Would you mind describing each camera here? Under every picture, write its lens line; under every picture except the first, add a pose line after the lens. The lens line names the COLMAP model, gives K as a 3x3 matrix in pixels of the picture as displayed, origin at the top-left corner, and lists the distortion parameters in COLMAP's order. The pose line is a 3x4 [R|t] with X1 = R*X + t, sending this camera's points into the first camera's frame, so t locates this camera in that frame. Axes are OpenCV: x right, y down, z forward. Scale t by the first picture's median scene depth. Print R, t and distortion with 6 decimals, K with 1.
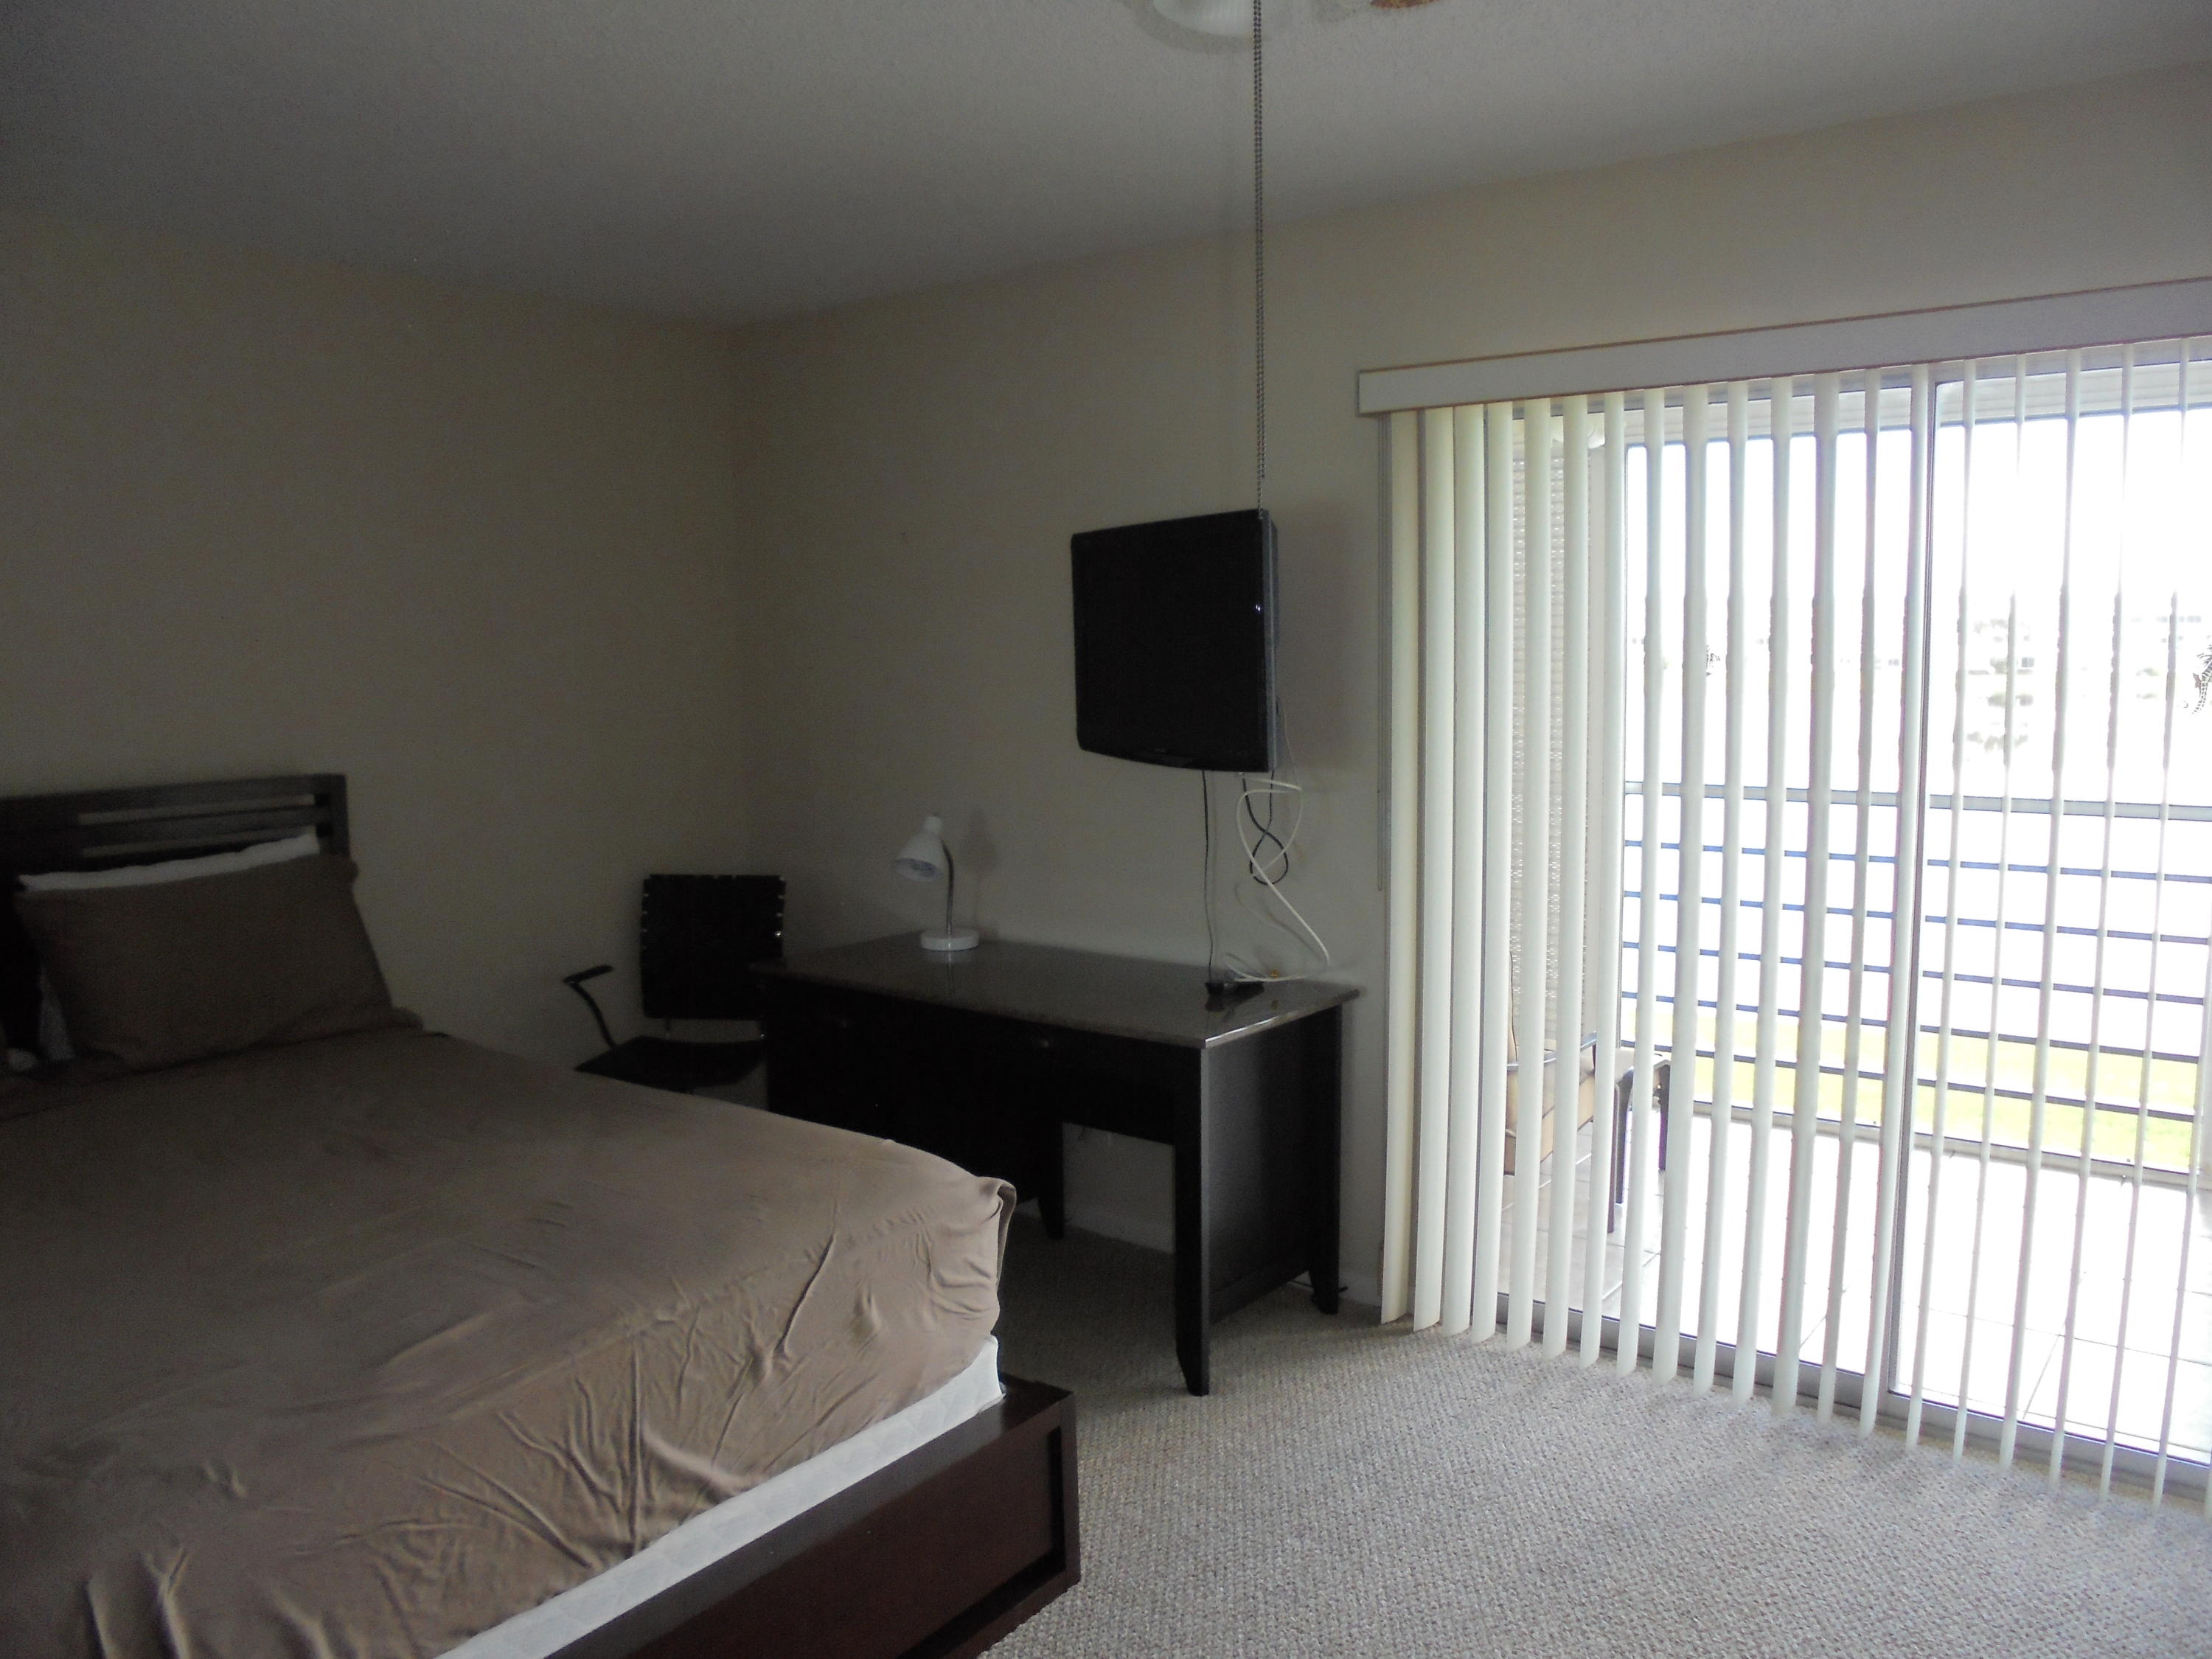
lens RADIAL K [[1657.1, 0, 1106.0], [0, 1657.1, 829.5], [0, 0, 1]] dist [-0.115812, 0.083229]
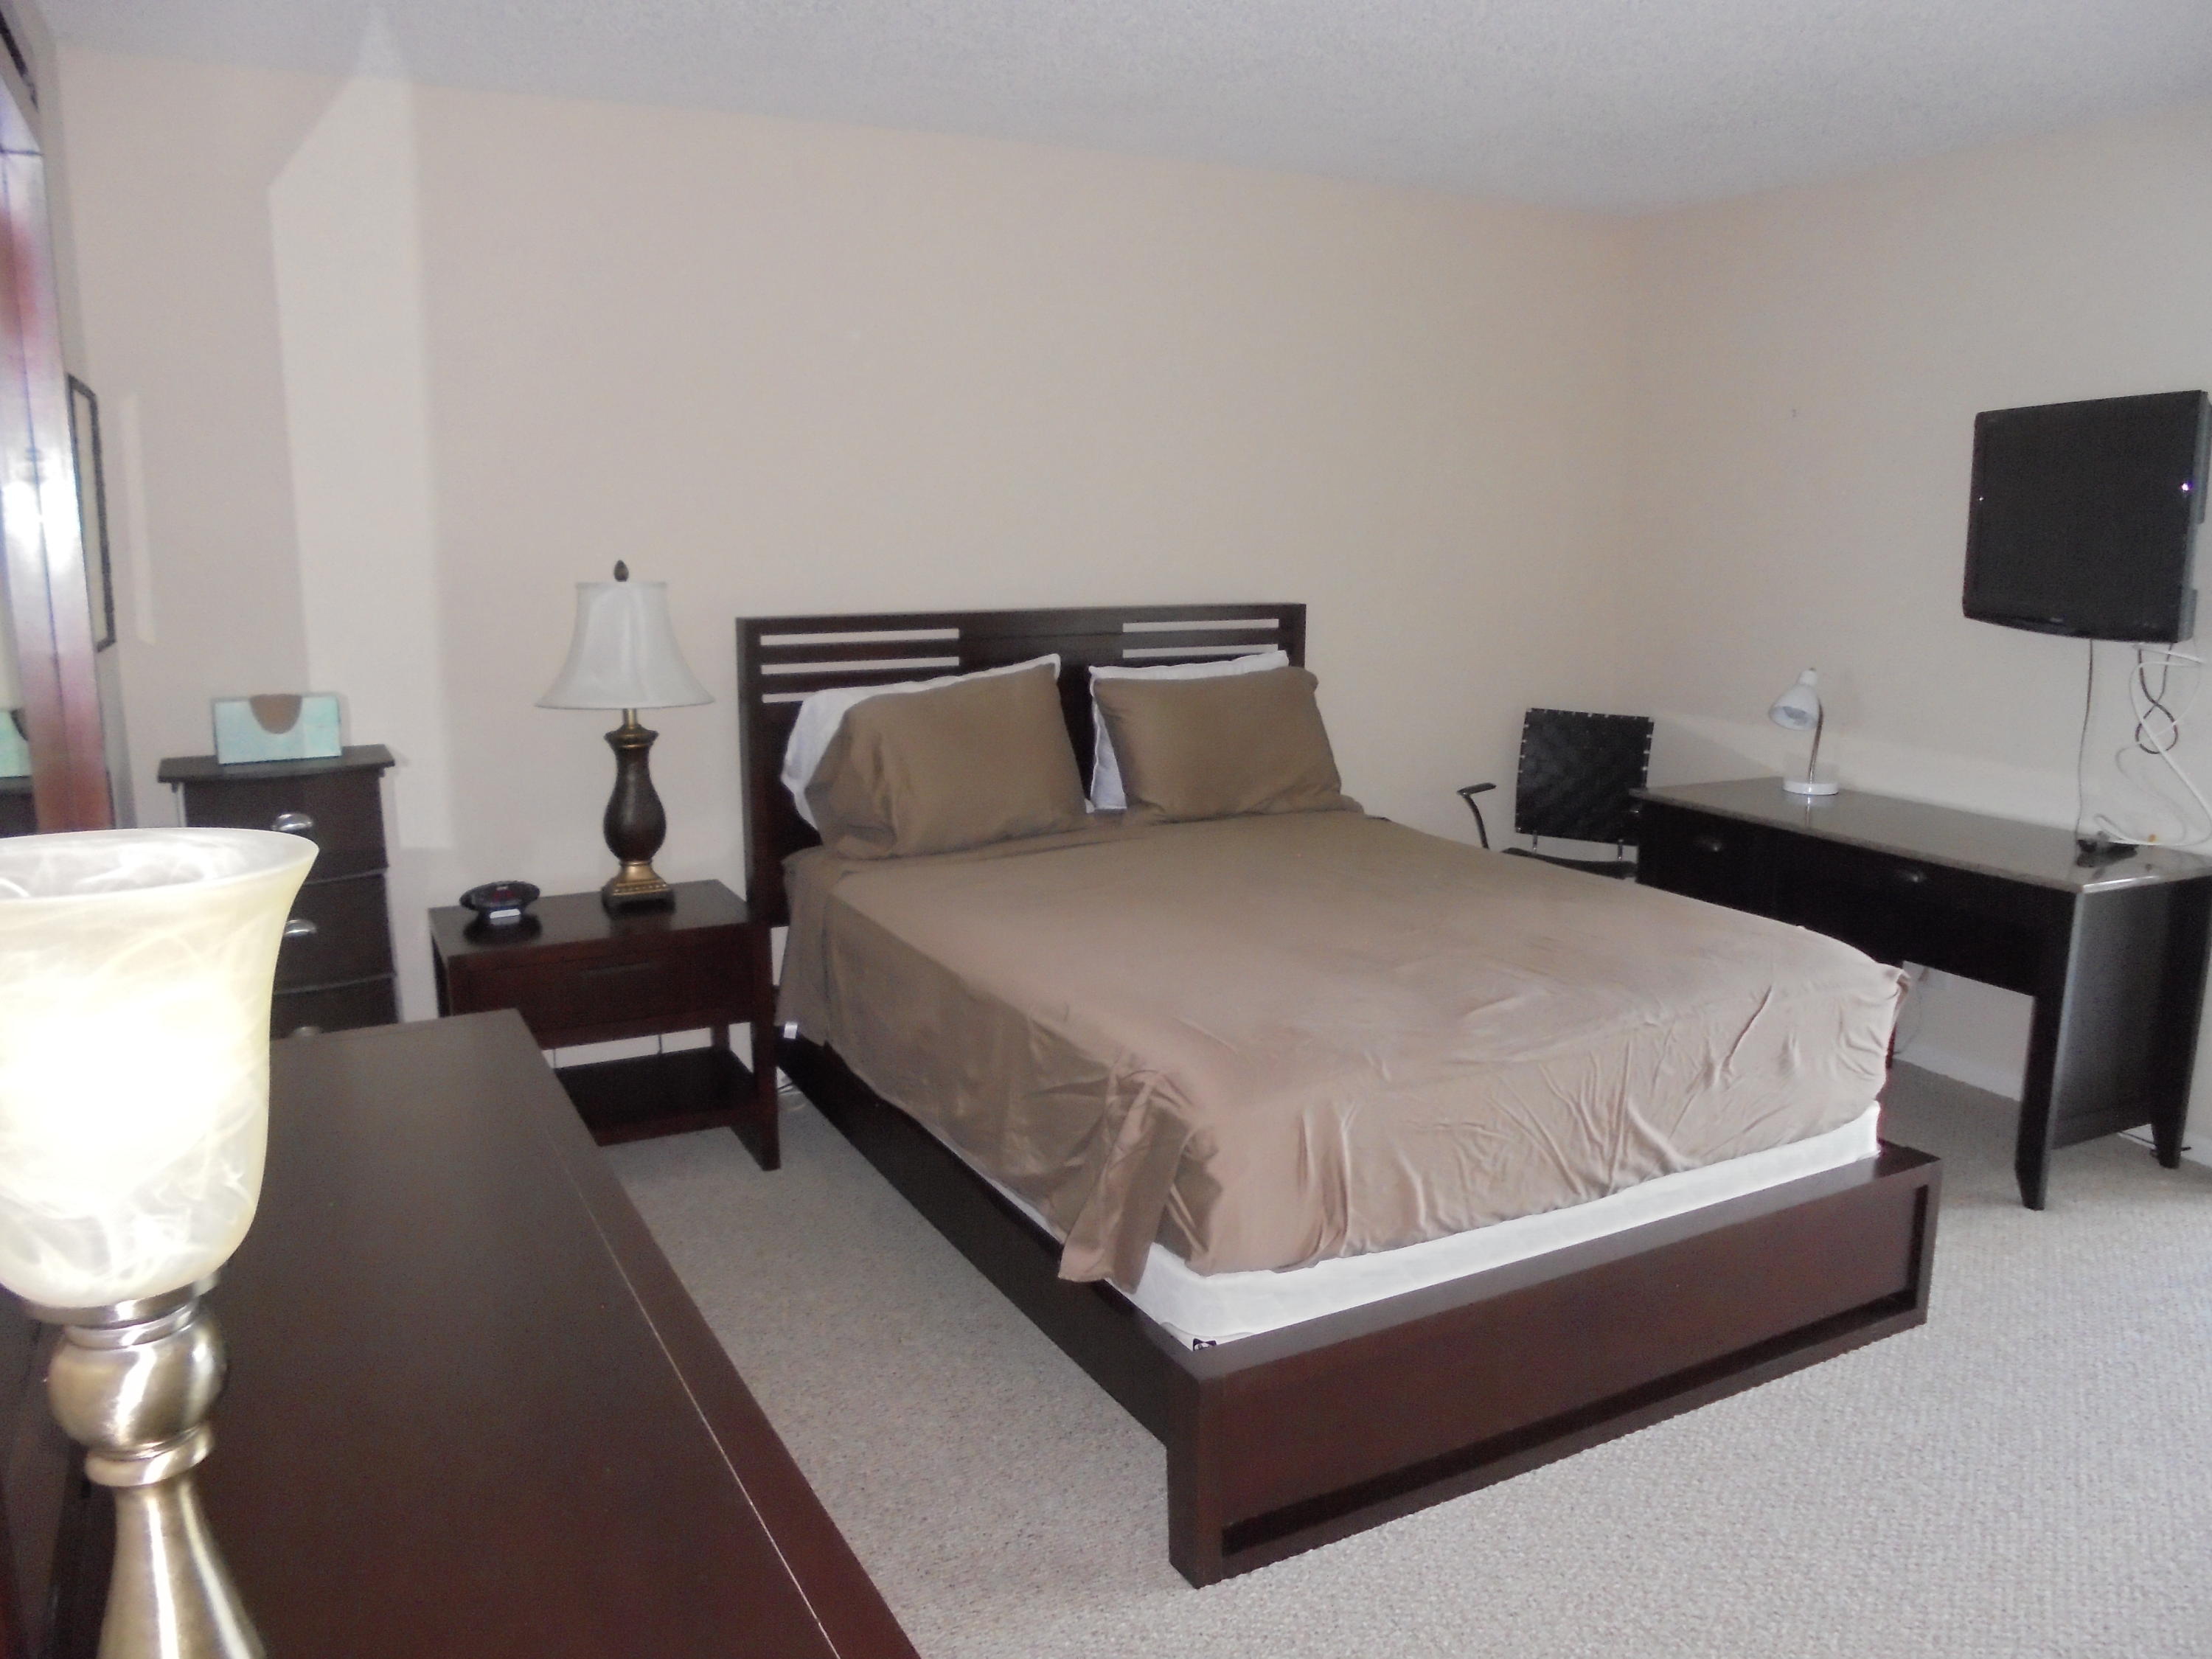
lens RADIAL K [[1657.1, 0, 1106.0], [0, 1657.1, 829.5], [0, 0, 1]] dist [-0.115812, 0.083229]
pose [[0.903985, 0.097663, -0.416260, -0.106898], [-0.064604, 0.993585, 0.092815, 0.042449], [0.422655, -0.057011, 0.904496, -0.285542]]
